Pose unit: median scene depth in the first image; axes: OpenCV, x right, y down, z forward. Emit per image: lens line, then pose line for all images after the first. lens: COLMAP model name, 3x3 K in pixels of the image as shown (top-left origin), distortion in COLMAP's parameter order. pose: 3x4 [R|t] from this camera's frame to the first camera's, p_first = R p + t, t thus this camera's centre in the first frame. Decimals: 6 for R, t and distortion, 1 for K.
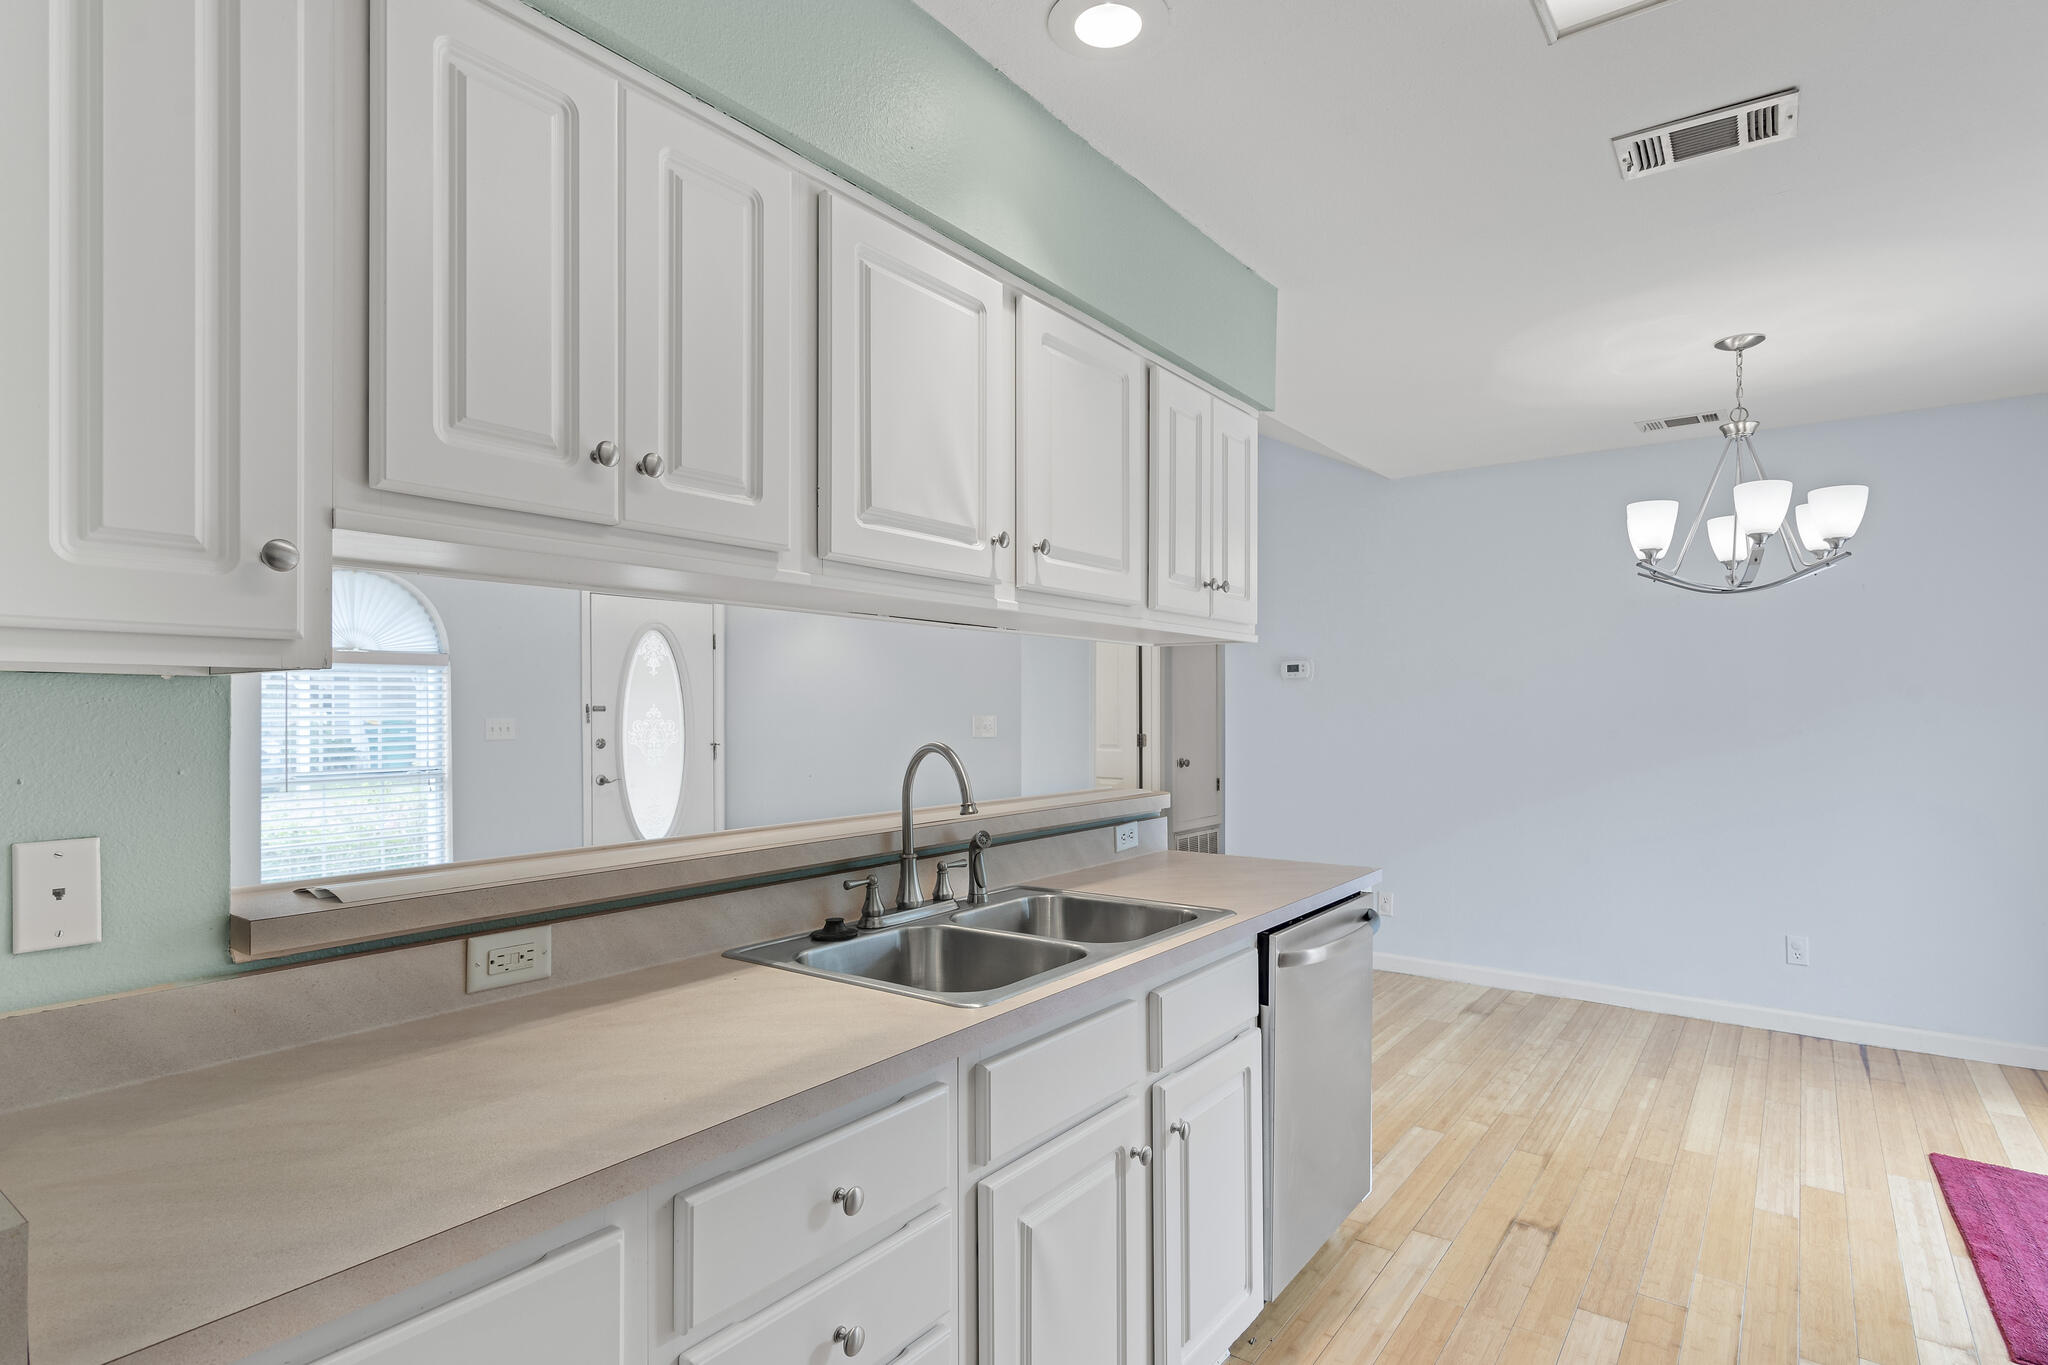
lens RADIAL K [[1051.2, 0, 1015.3], [0, 1051.2, 701.2], [0, 0, 1]] dist [0.000099, 0.000612]
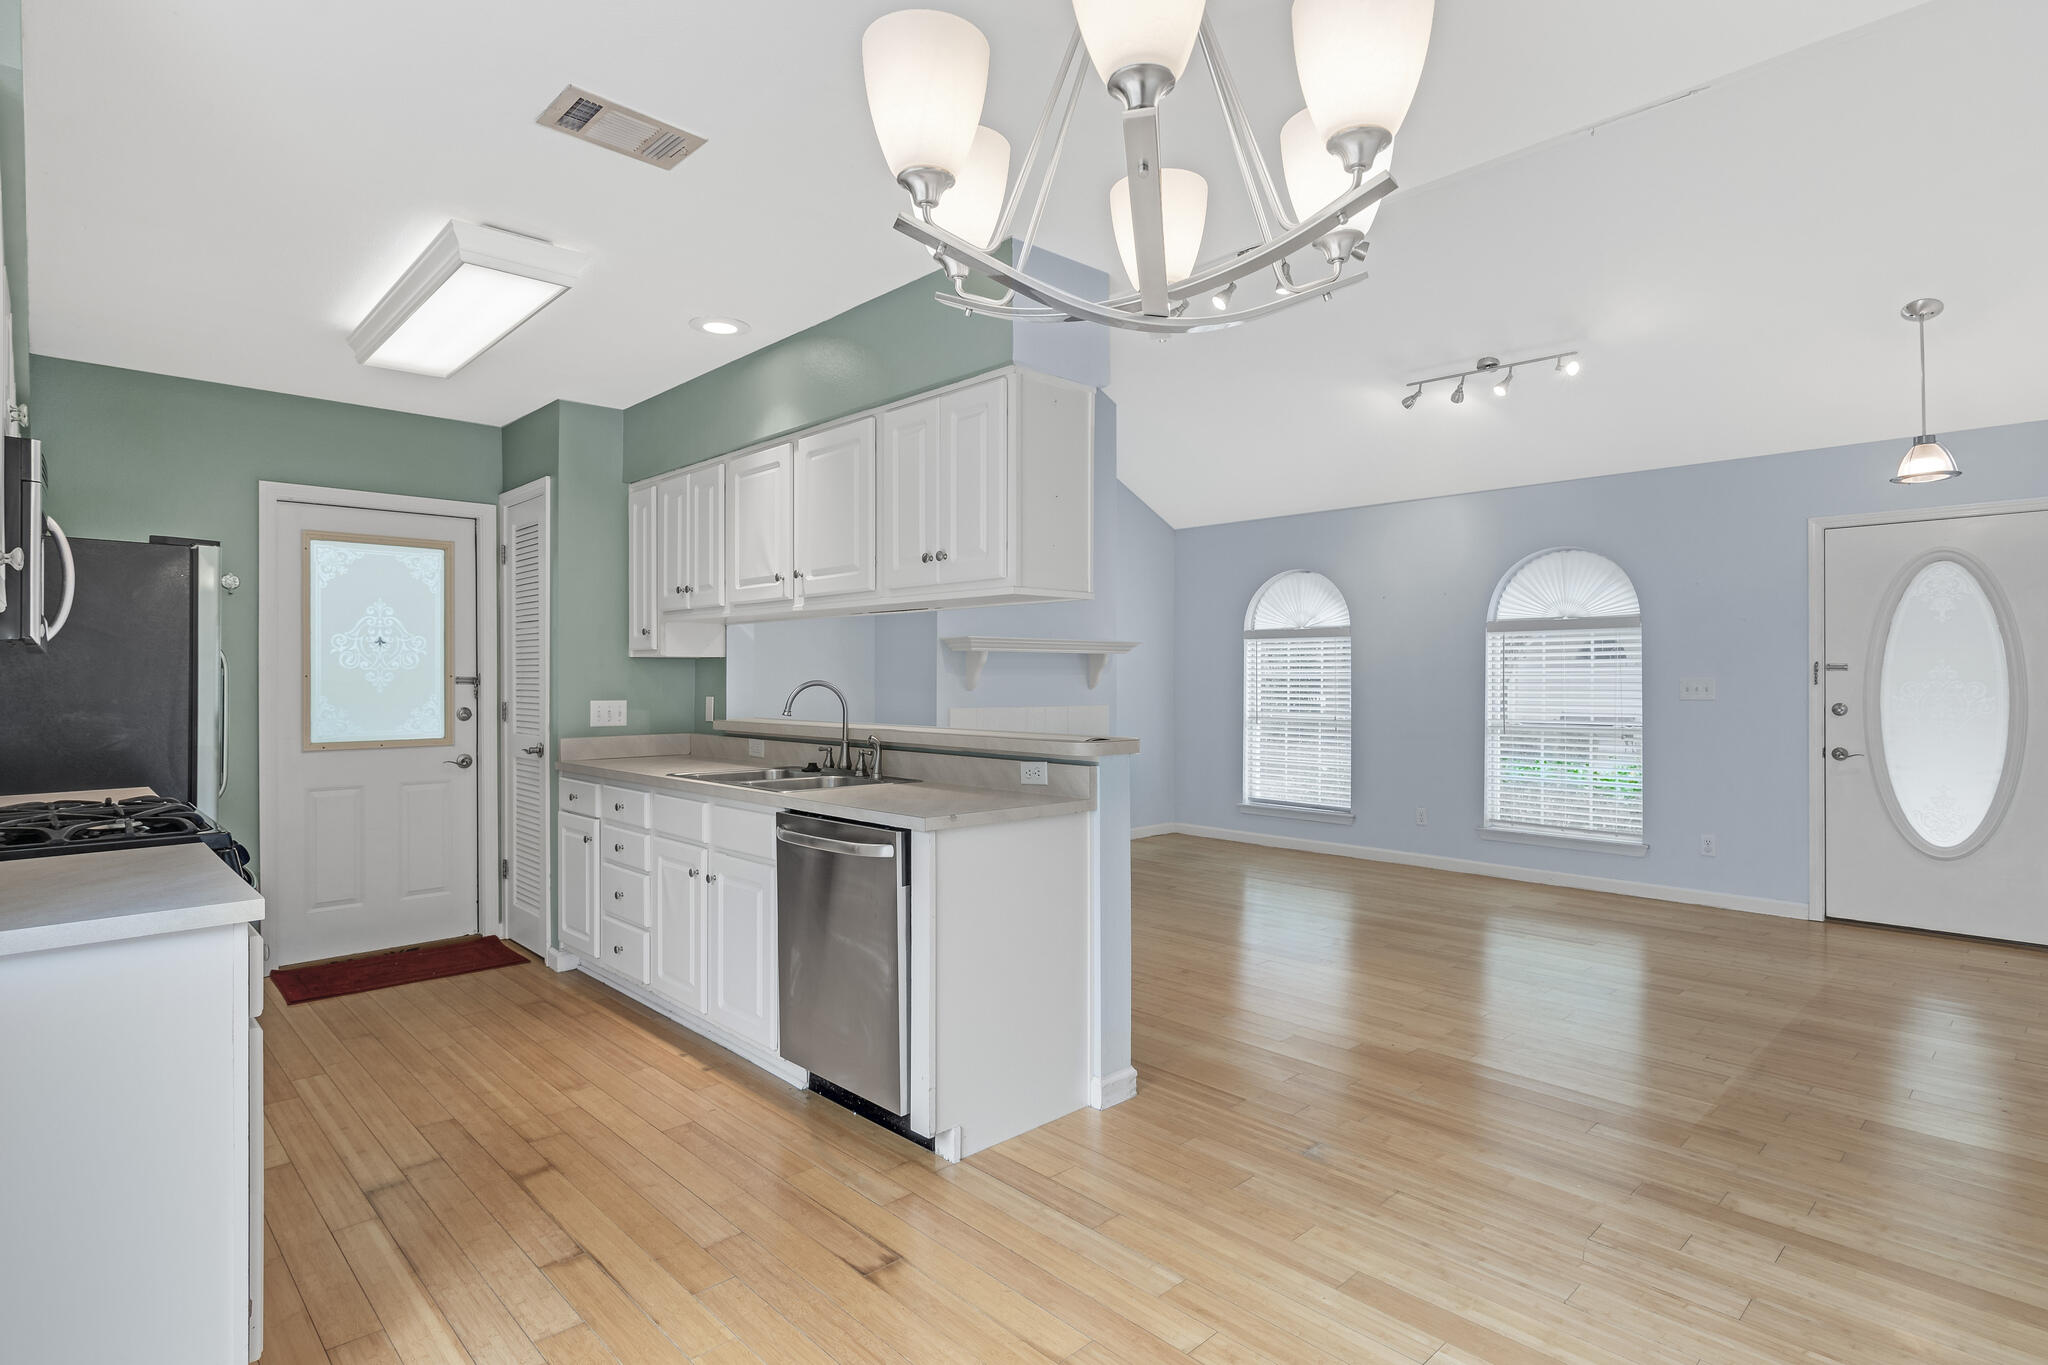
lens RADIAL K [[1051.2, 0, 1025.4], [0, 1051.2, 681.3], [0, 0, 1]] dist [0.000099, 0.000612]
pose [[-0.166044, 0.005840, -0.986101, 1.066275], [0.006768, 0.999966, 0.004782, 0.019958], [0.986095, -0.005880, -0.166078, 1.024273]]
